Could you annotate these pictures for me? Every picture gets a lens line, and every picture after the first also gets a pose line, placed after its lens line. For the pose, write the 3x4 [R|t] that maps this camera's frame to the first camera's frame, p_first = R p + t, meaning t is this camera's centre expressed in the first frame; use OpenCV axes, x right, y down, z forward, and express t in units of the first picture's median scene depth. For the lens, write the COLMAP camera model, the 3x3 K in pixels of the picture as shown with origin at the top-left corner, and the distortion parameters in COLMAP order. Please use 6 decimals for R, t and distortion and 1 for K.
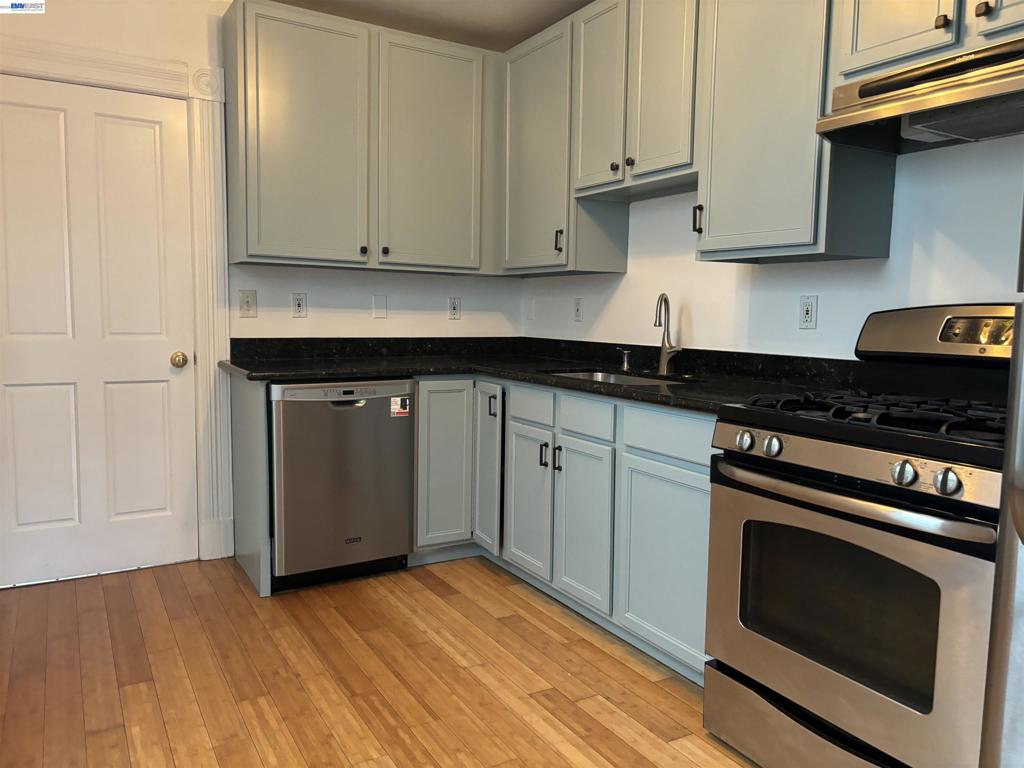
lens RADIAL K [[769.9, 0, 511.4], [0, 769.9, 380.4], [0, 0, 1]] dist [0.038345, -0.027316]
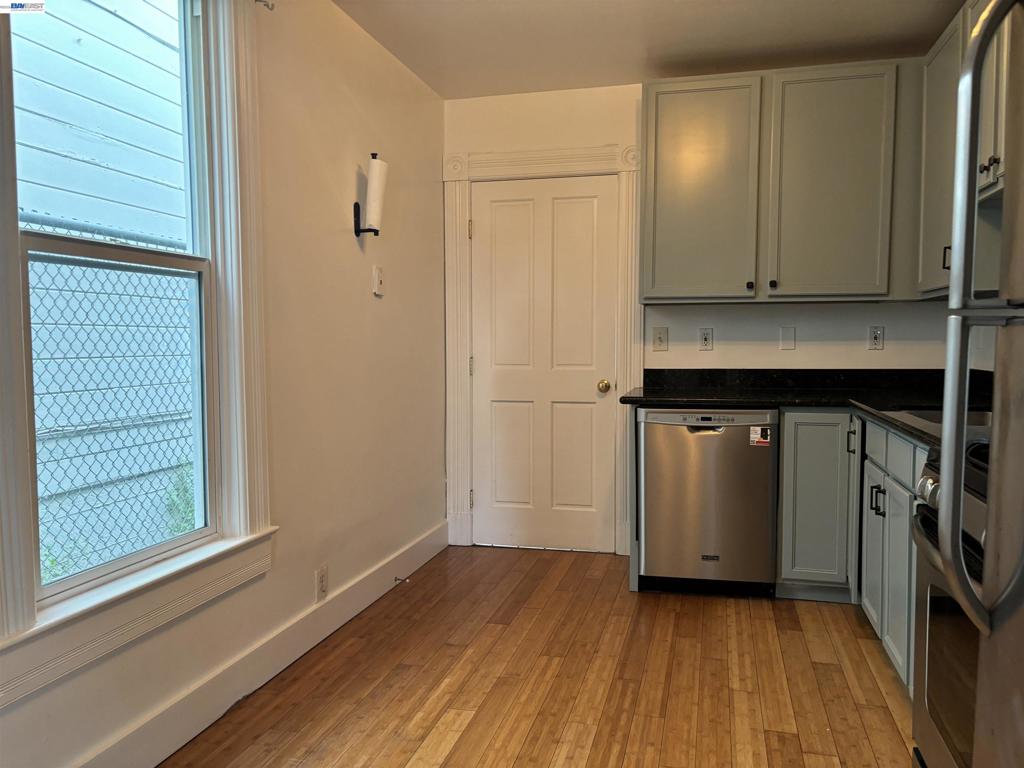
lens RADIAL K [[769.9, 0, 530.6], [0, 769.9, 391.3], [0, 0, 1]] dist [0.038345, -0.027316]
pose [[0.718102, 0.025876, -0.695457, 0.364030], [-0.046039, 0.998886, -0.010372, -0.000529], [0.694414, 0.039467, 0.718493, 0.049704]]
